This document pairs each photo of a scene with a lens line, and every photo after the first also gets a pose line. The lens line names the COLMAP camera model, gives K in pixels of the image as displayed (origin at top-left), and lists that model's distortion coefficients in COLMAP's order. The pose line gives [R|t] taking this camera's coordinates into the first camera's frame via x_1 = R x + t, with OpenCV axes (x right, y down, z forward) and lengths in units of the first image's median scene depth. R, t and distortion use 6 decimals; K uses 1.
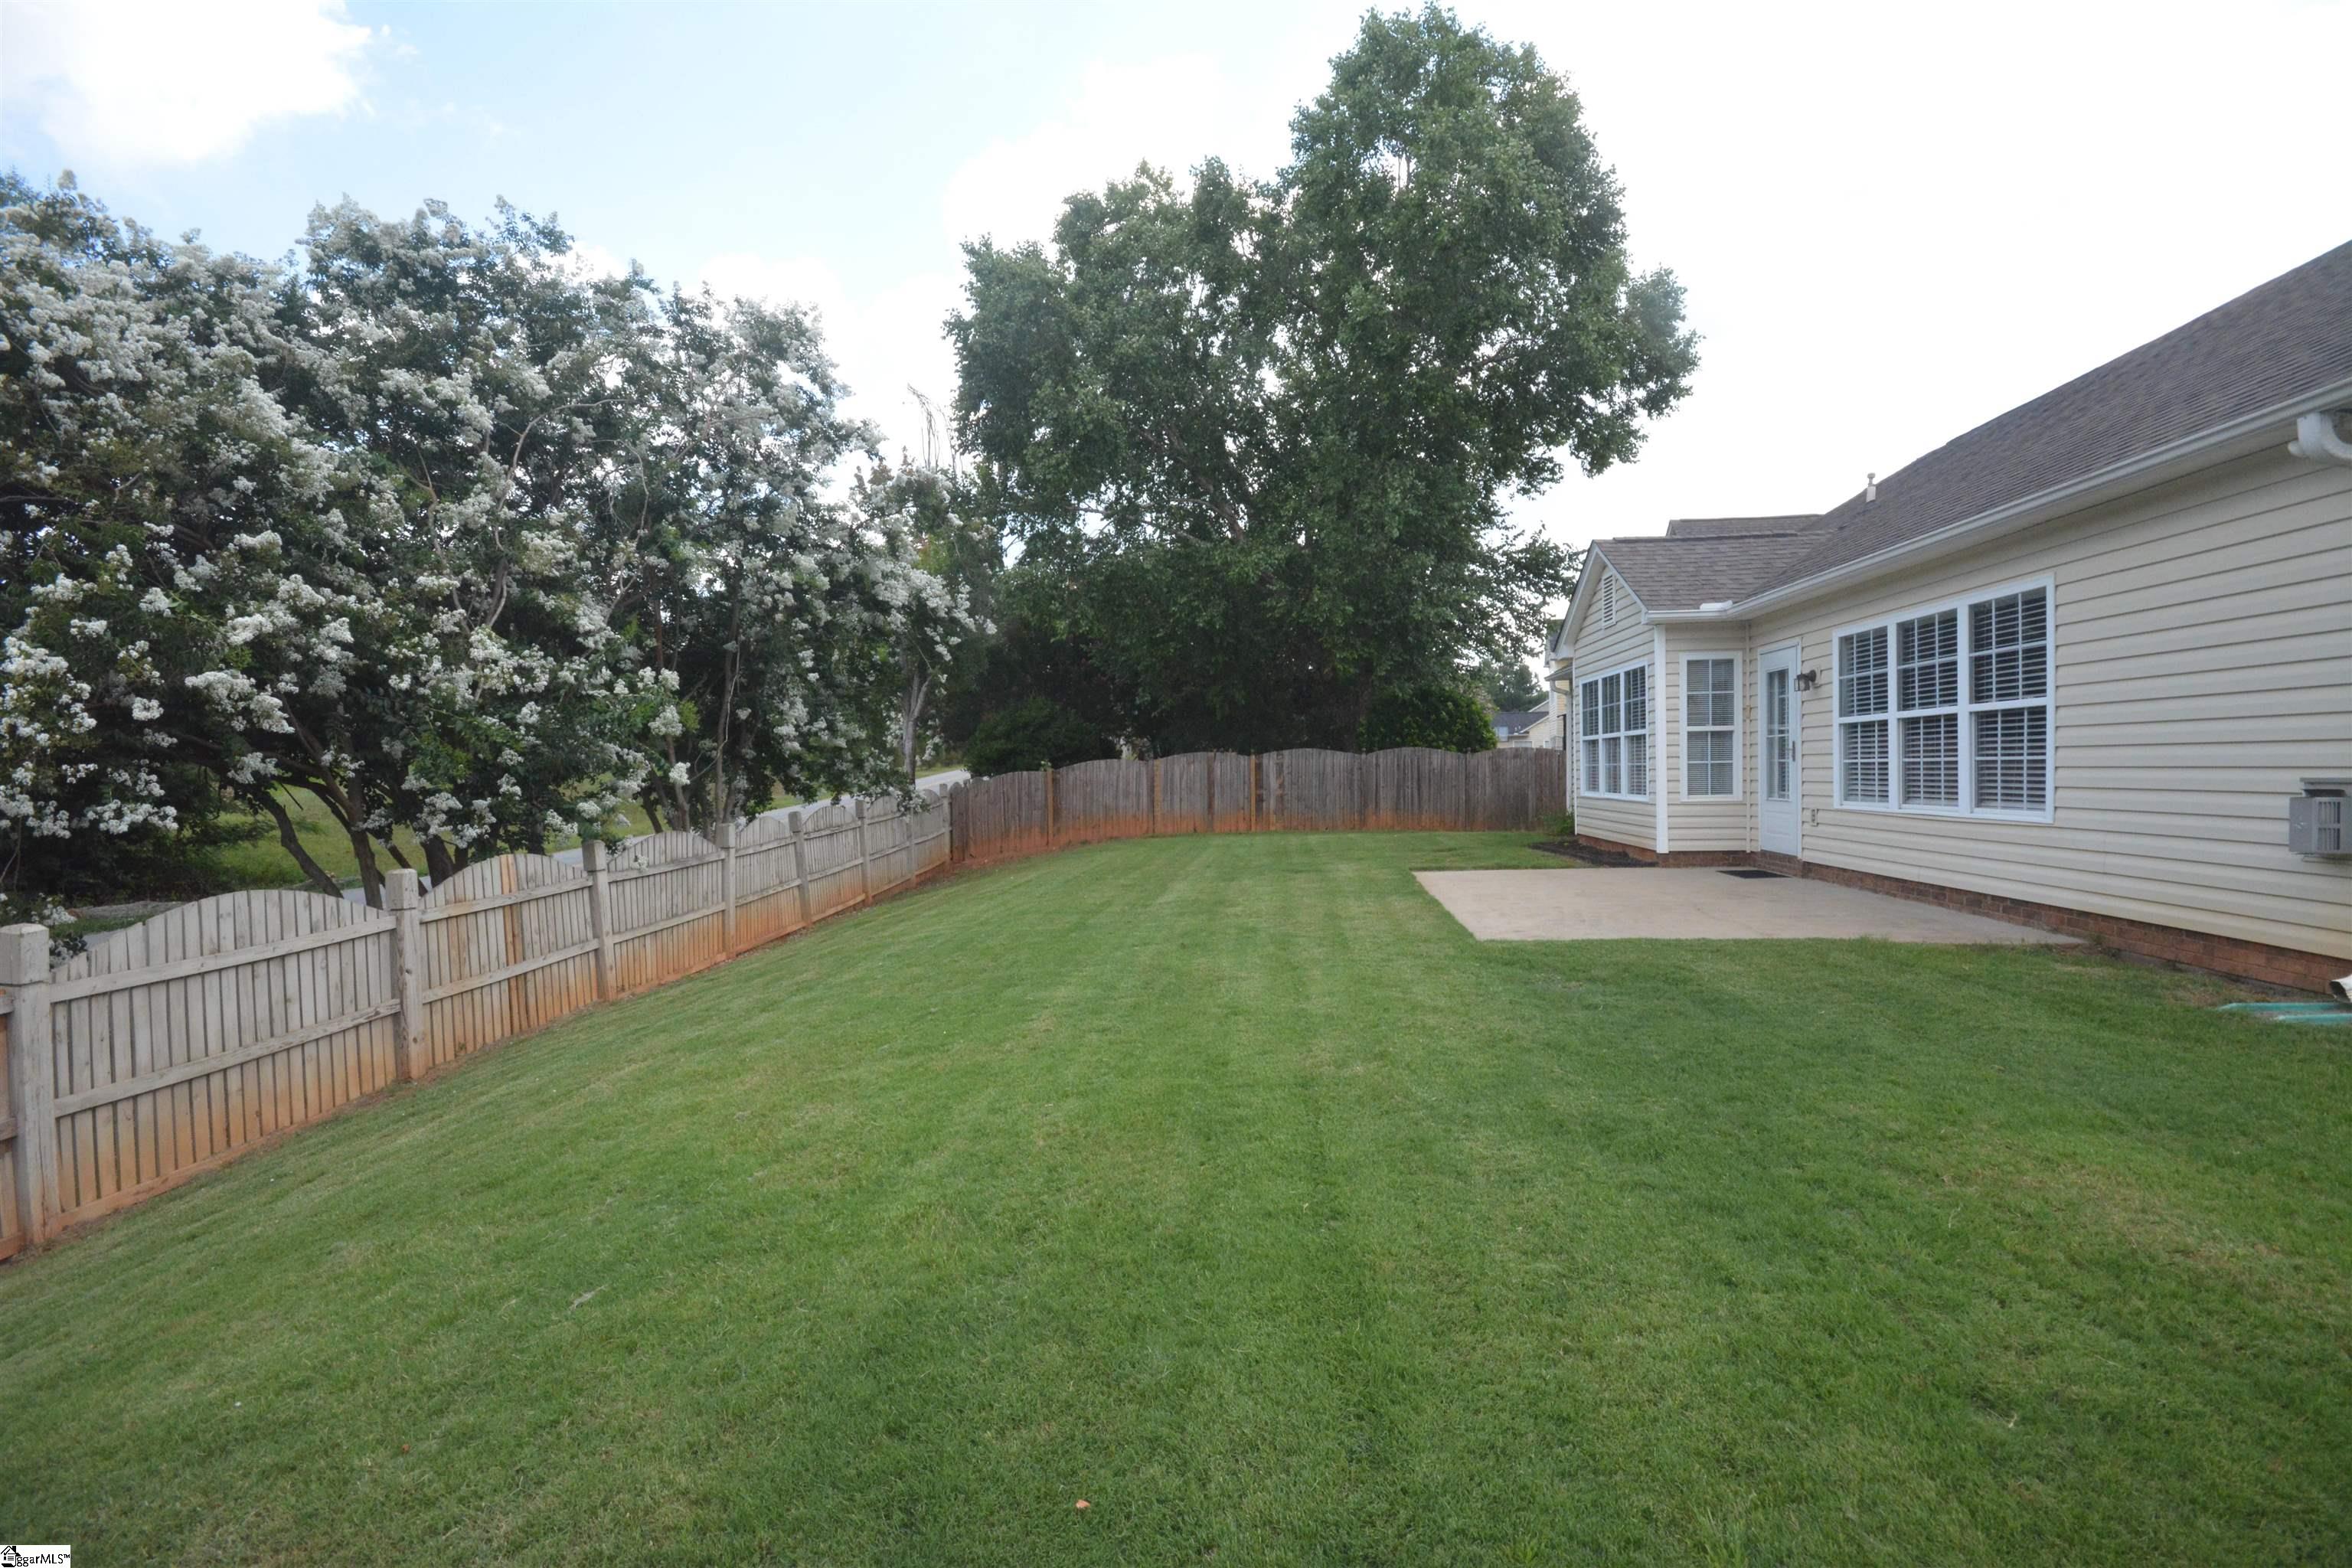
lens RADIAL K [[1043.2, 0, 1163.8], [0, 1043.2, 808.7], [0, 0, 1]] dist [0.008278, -0.009511]
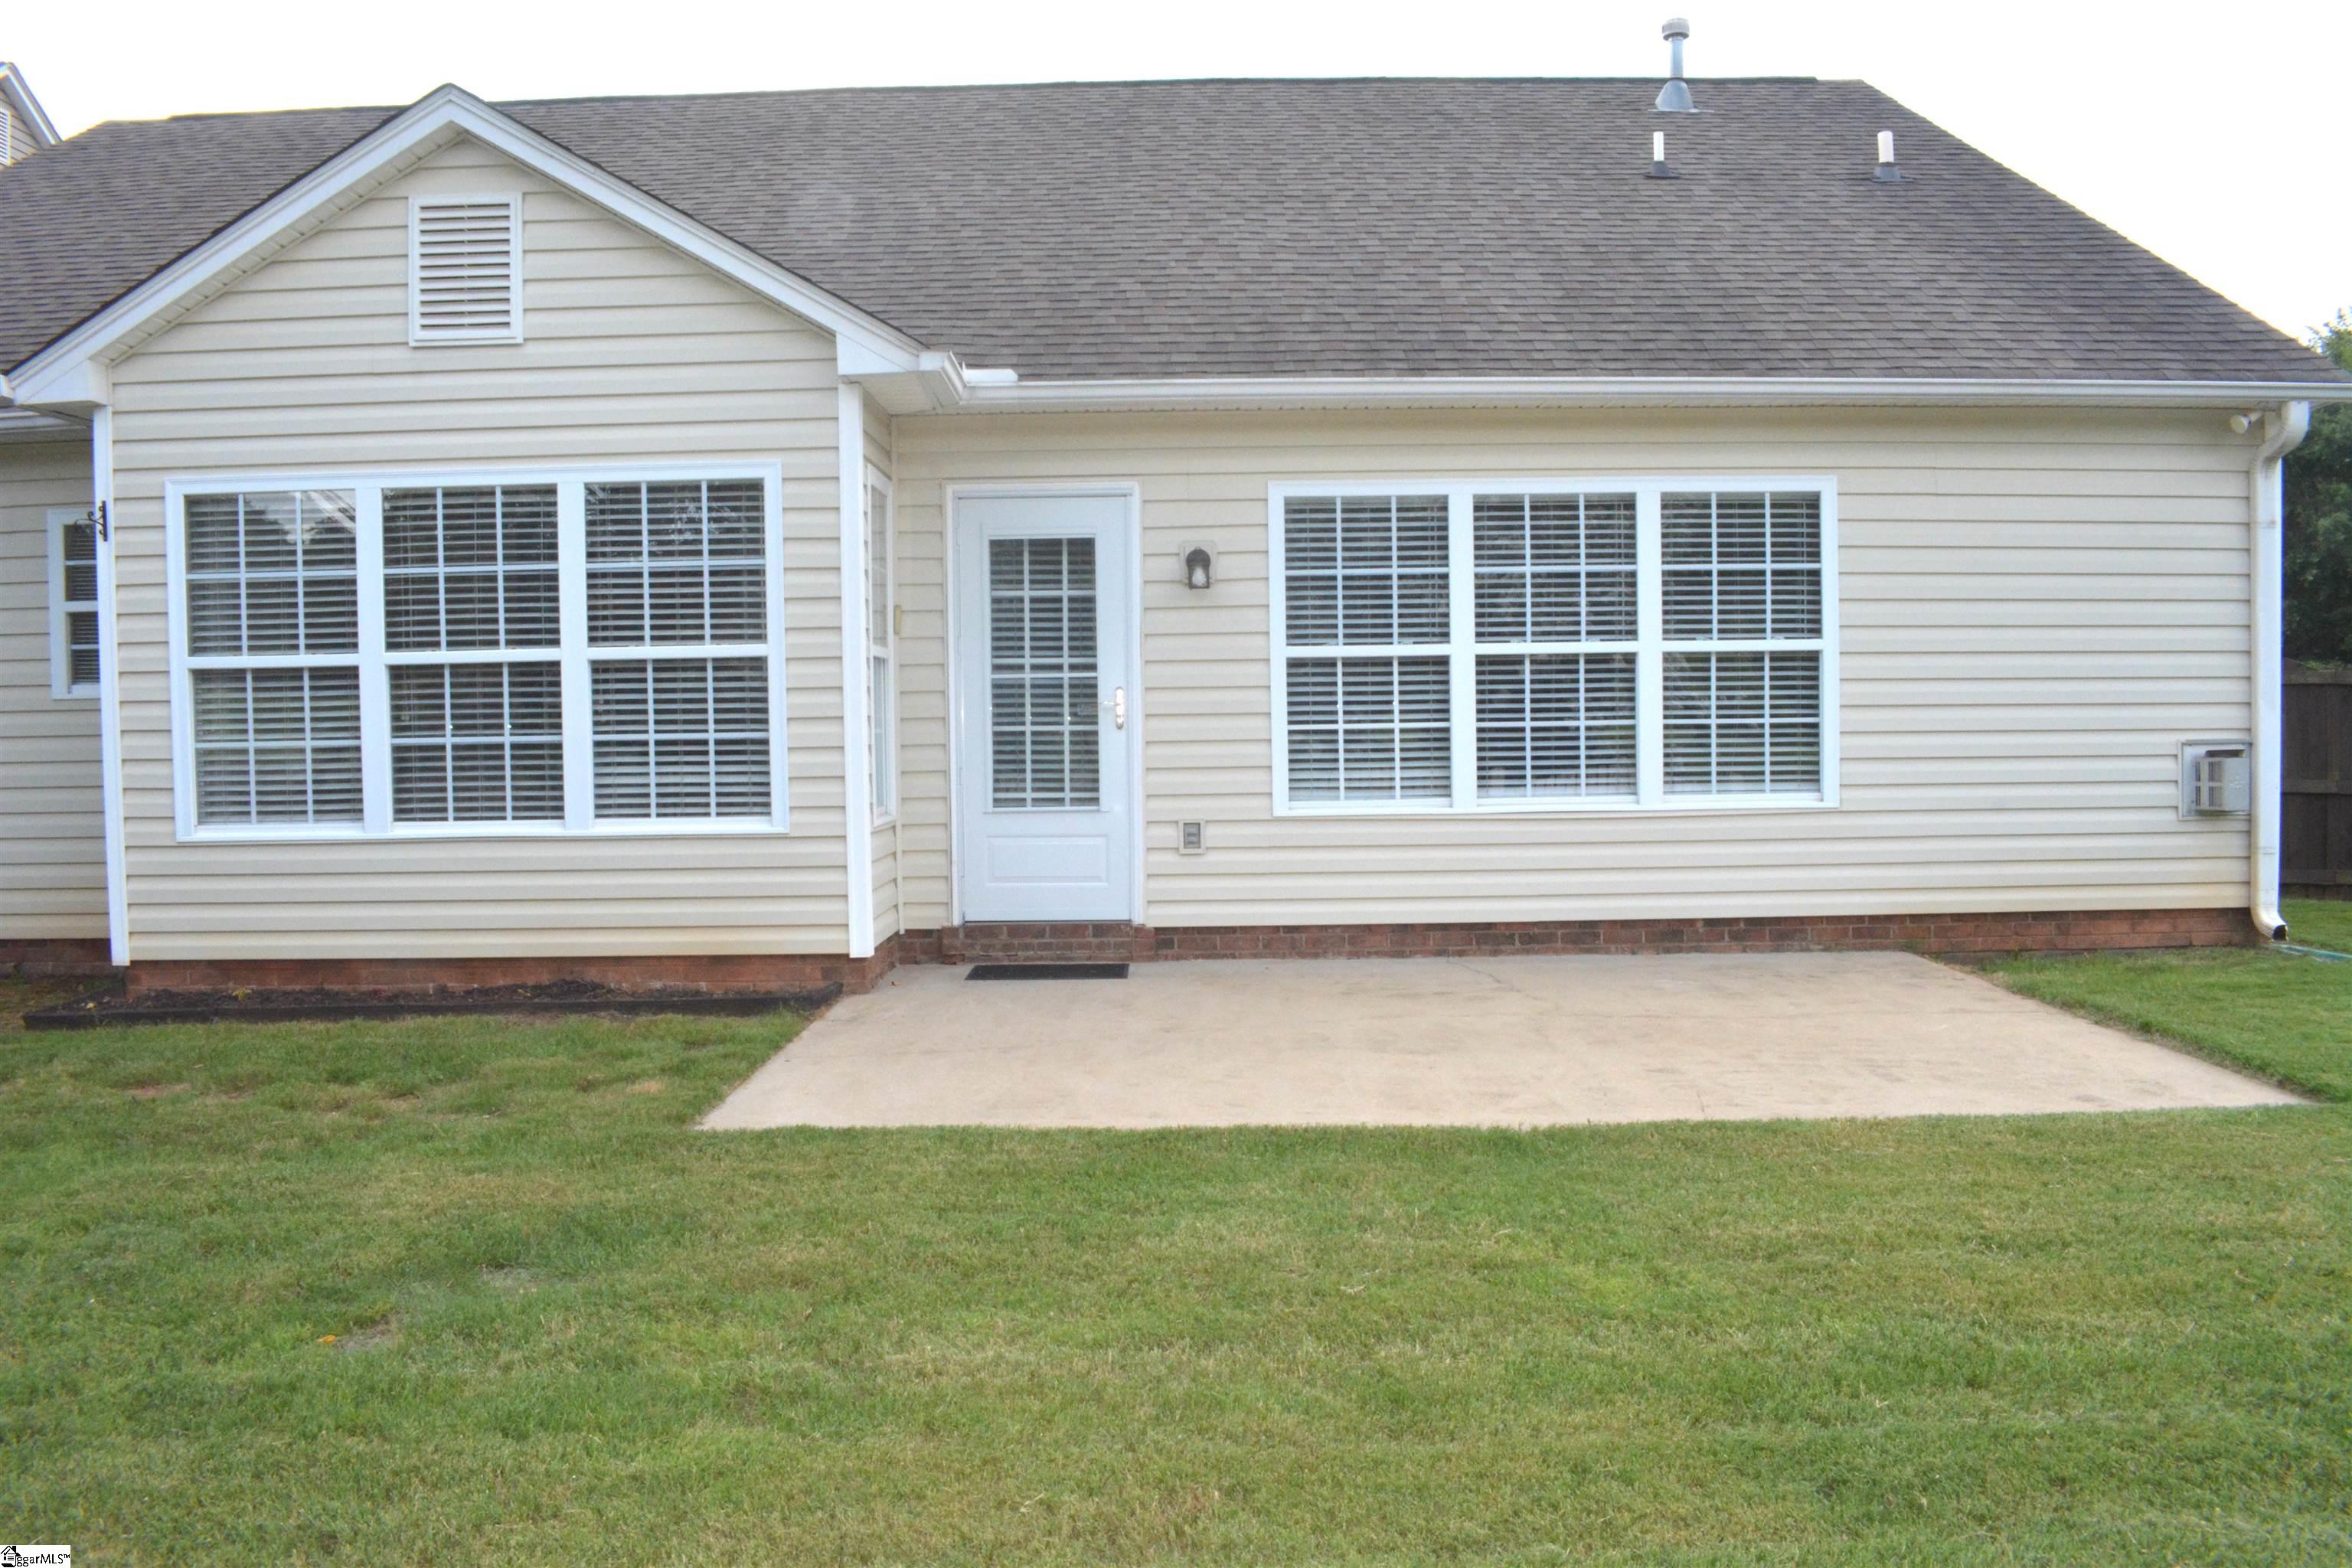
lens RADIAL K [[1830.4, 0, 1189.7], [0, 1830.4, 784.9], [0, 0, 1]] dist [-0.095279, 0.015607]
pose [[-0.125900, -0.006551, 0.992021, -0.263724], [0.051554, 0.998584, 0.013137, -0.029348], [-0.990702, 0.052797, -0.125384, 1.113723]]
